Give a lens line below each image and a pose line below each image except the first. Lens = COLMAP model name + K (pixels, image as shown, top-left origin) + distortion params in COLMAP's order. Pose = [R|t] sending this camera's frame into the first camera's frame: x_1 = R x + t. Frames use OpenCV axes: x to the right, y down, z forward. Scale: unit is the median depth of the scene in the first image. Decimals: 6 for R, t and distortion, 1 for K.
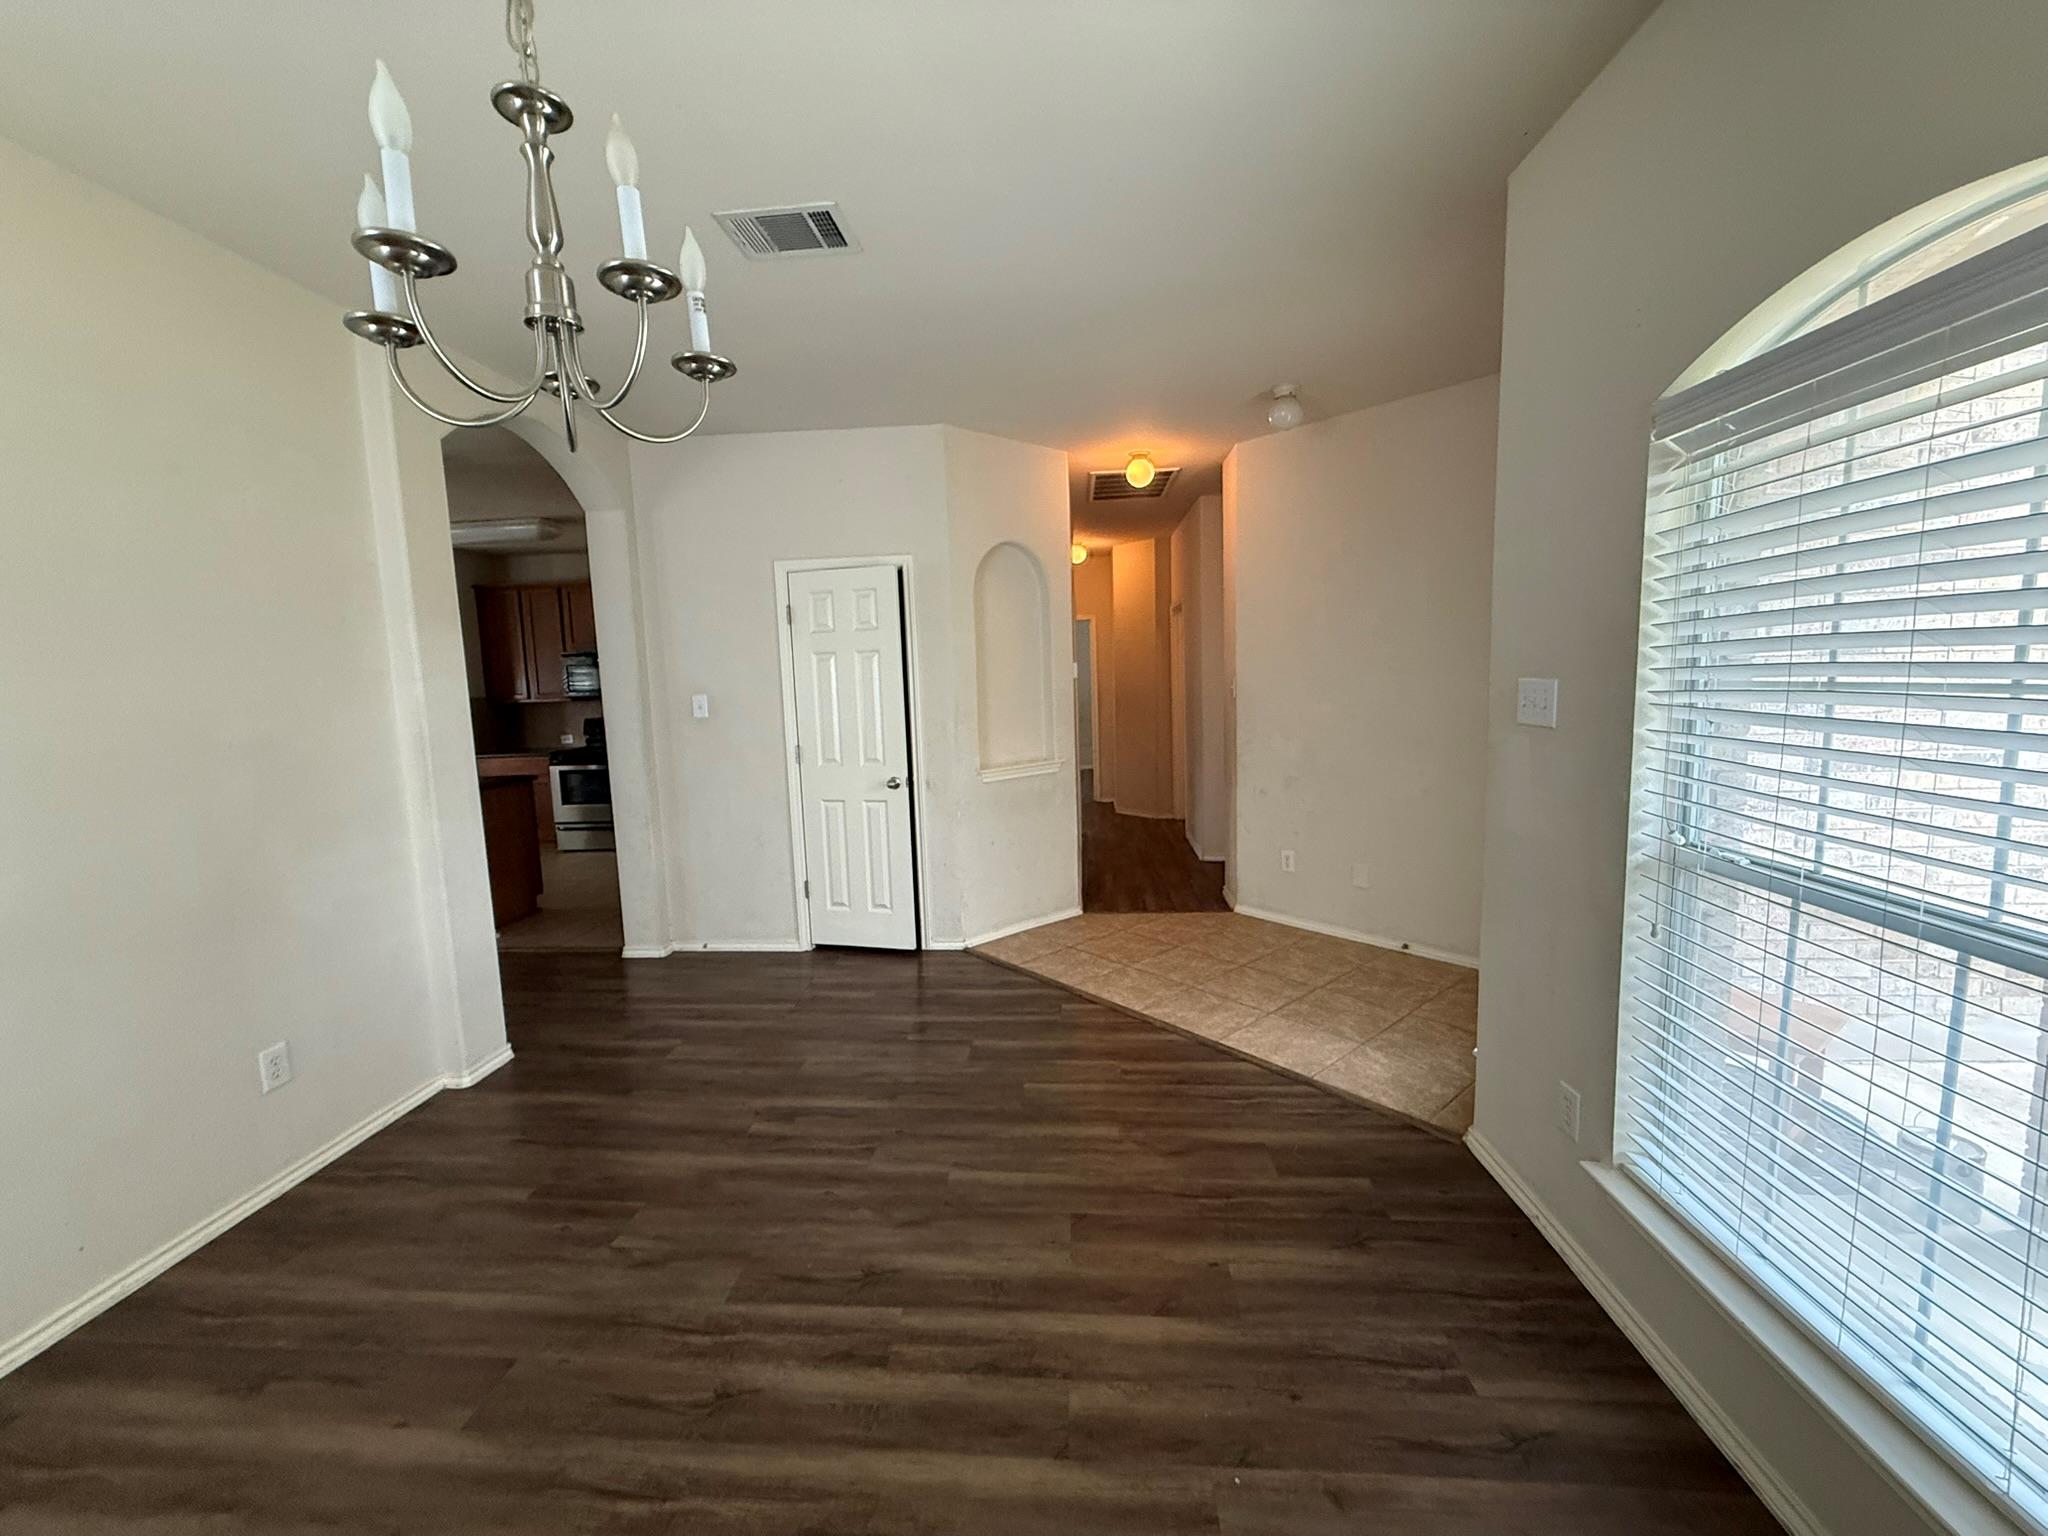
lens RADIAL K [[820.8, 0, 1031.5], [0, 820.8, 761.9], [0, 0, 1]] dist [-0.000717, 0.000320]
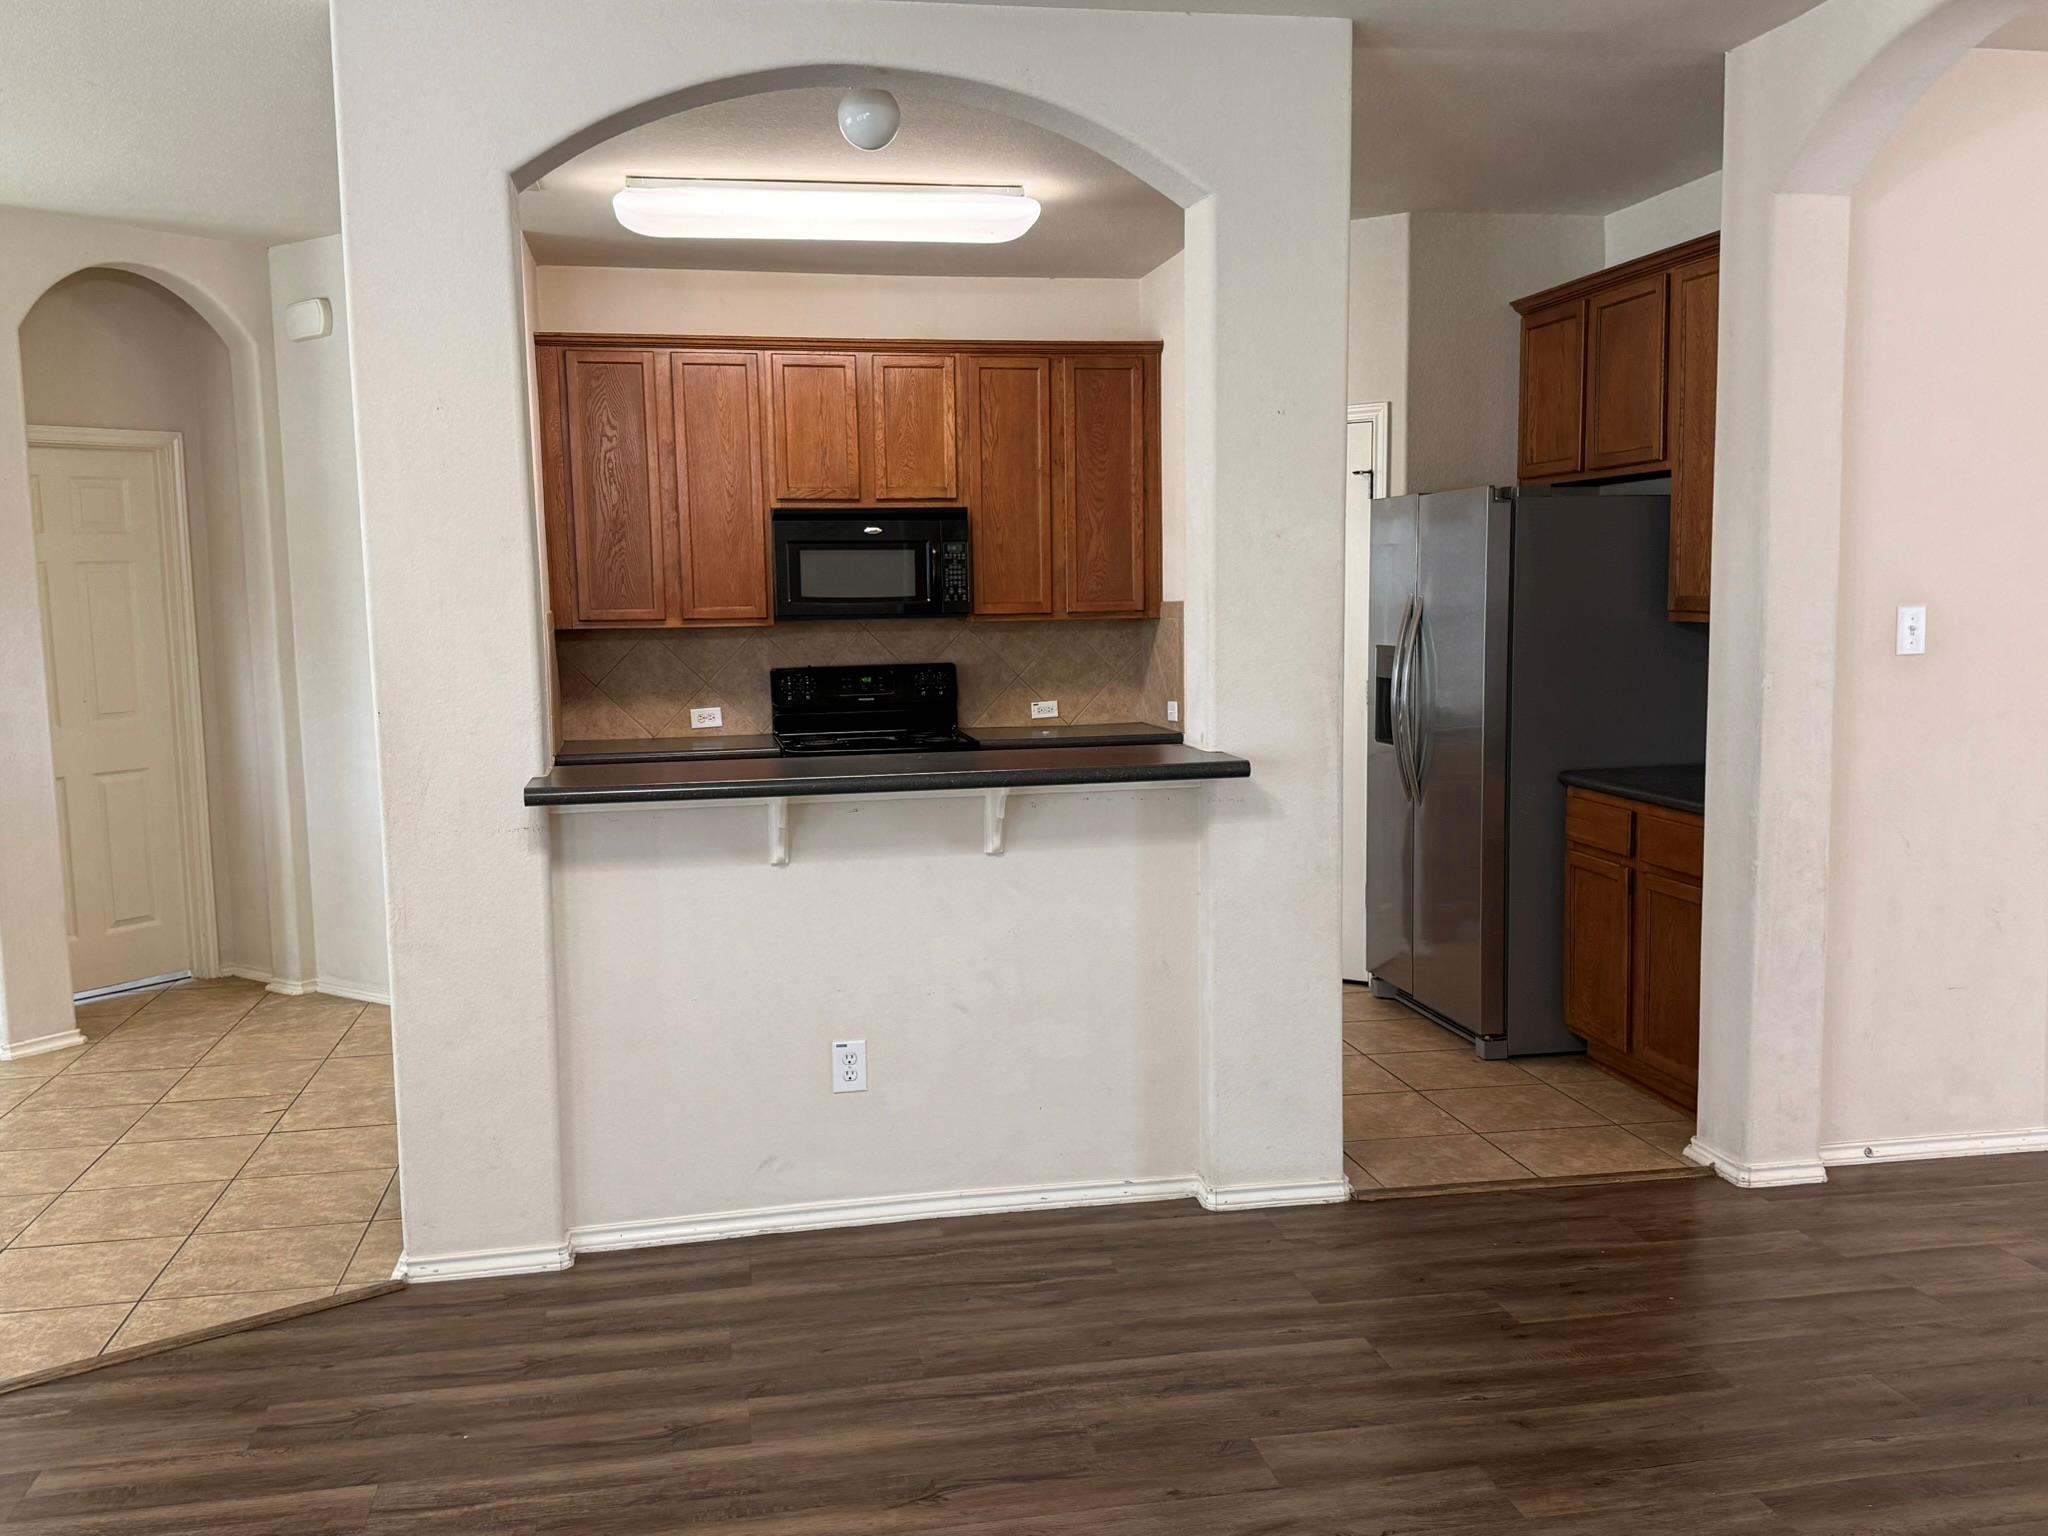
lens RADIAL K [[1768.4, 0, 1030.7], [0, 1768.4, 782.6], [0, 0, 1]] dist [0.094125, -0.144074]
pose [[0.968809, -0.013446, 0.247442, -1.843881], [0.013844, 0.999904, 0.000132, 0.018956], [-0.247420, 0.003298, 0.968903, 0.241267]]
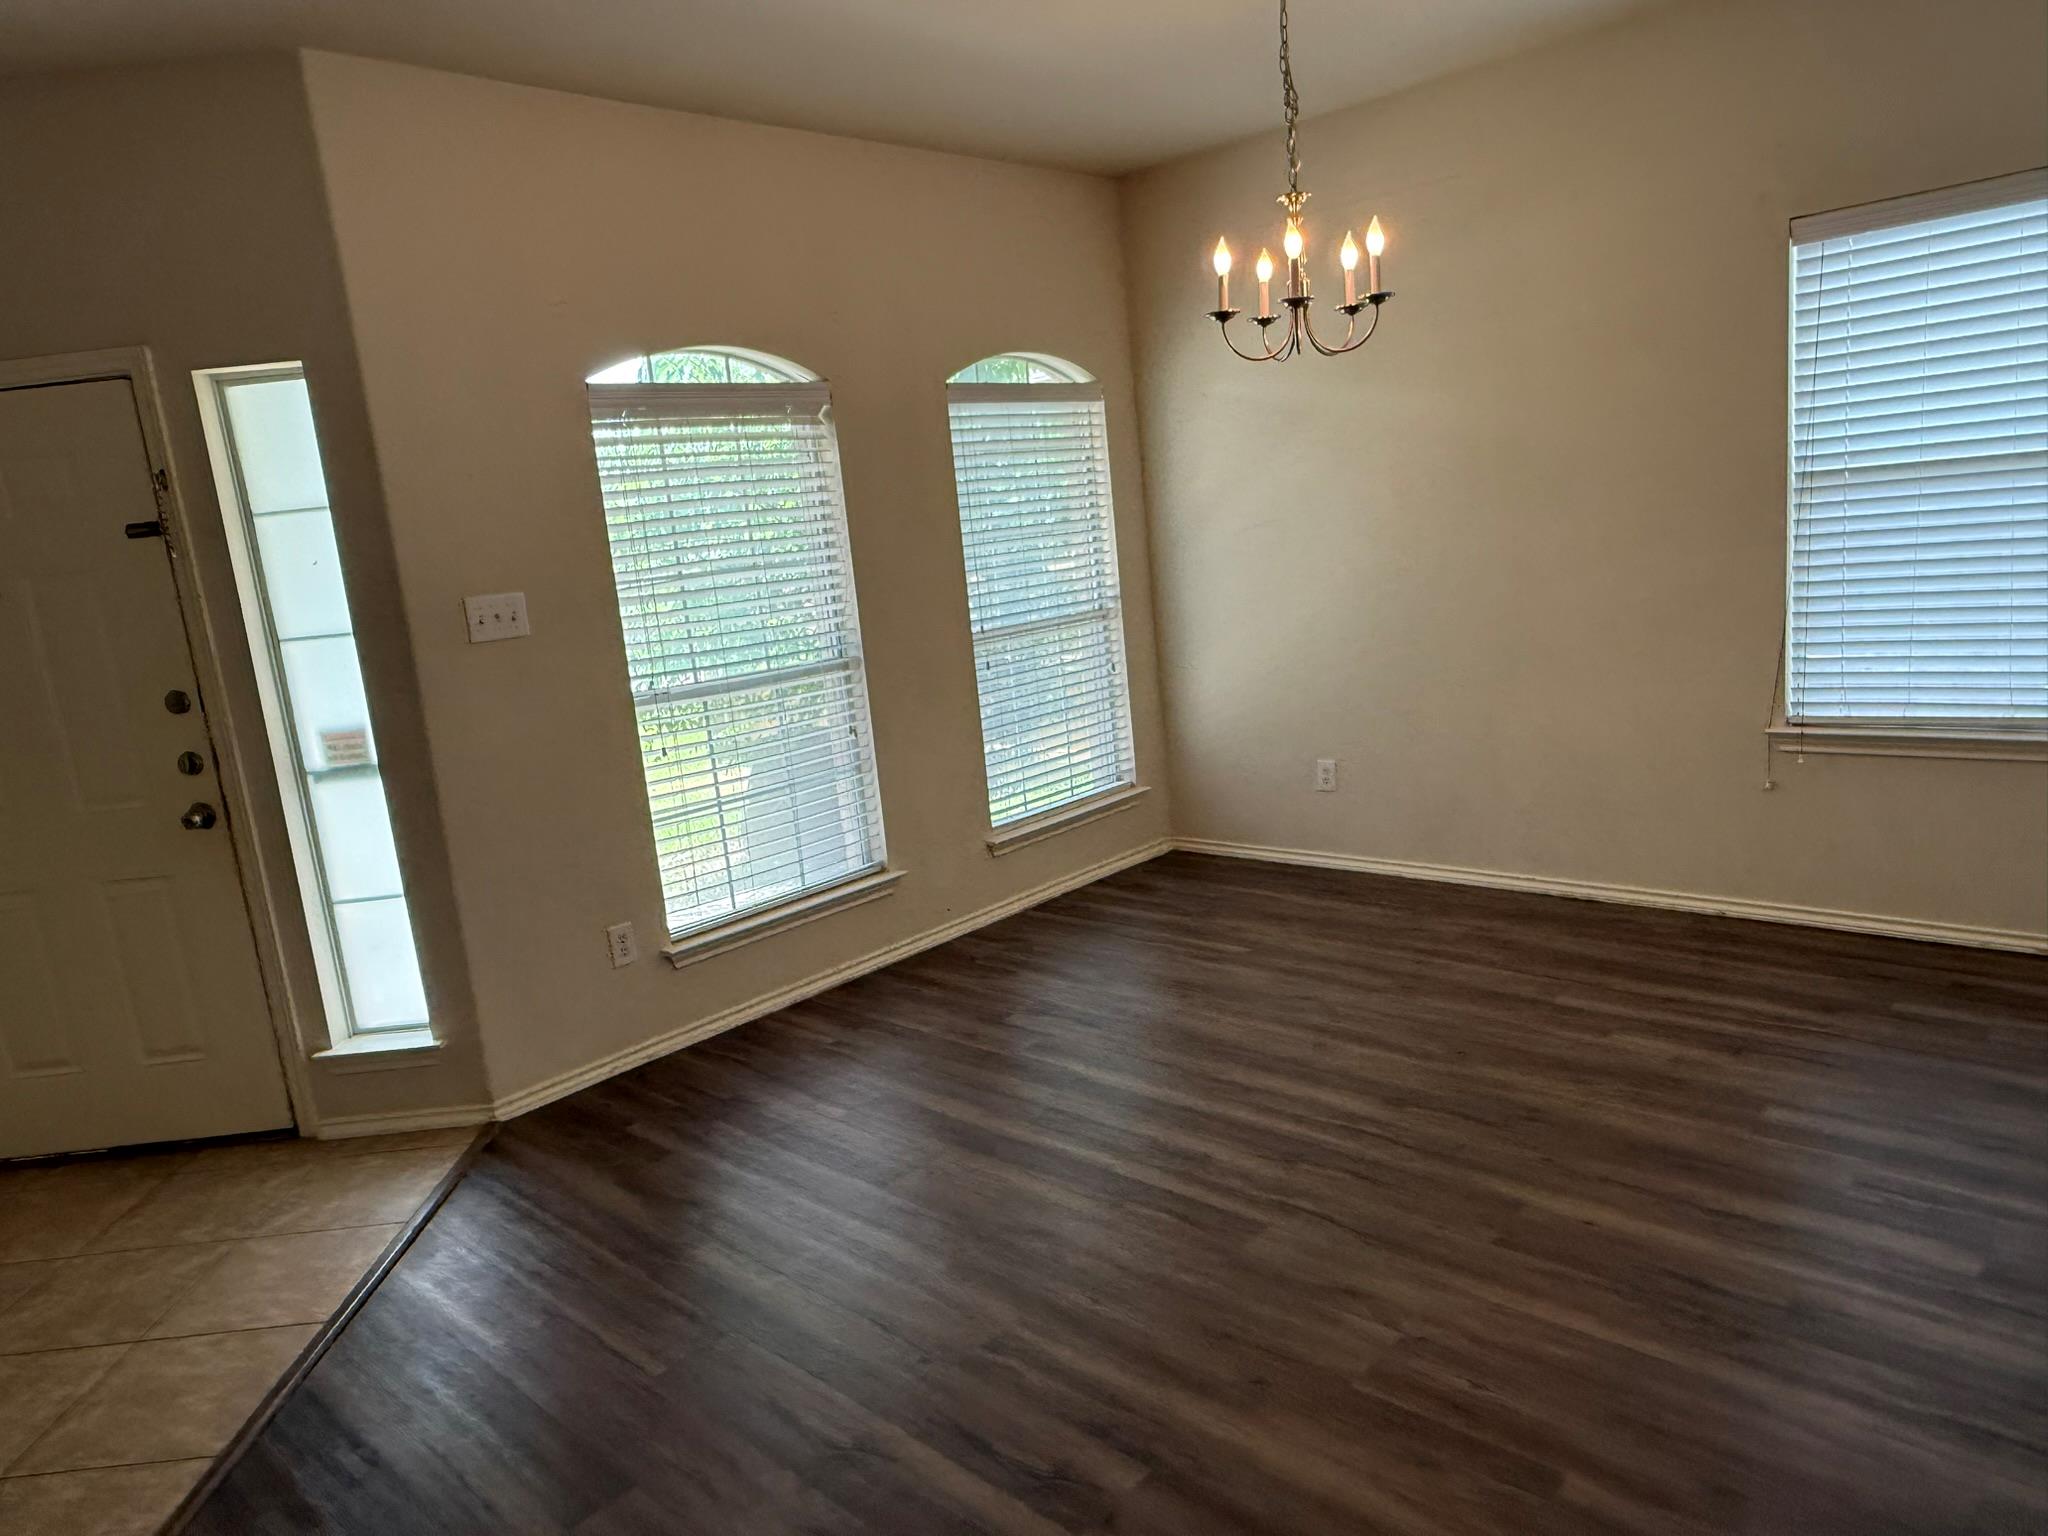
lens RADIAL K [[1349.7, 0, 1043.1], [0, 1349.7, 766.8], [0, 0, 1]] dist [0.005035, 0.001587]
pose [[-0.774859, -0.008970, 0.632071, -0.800305], [0.185140, 0.952832, 0.240486, -0.139229], [-0.604415, 0.303364, -0.736650, 1.512164]]
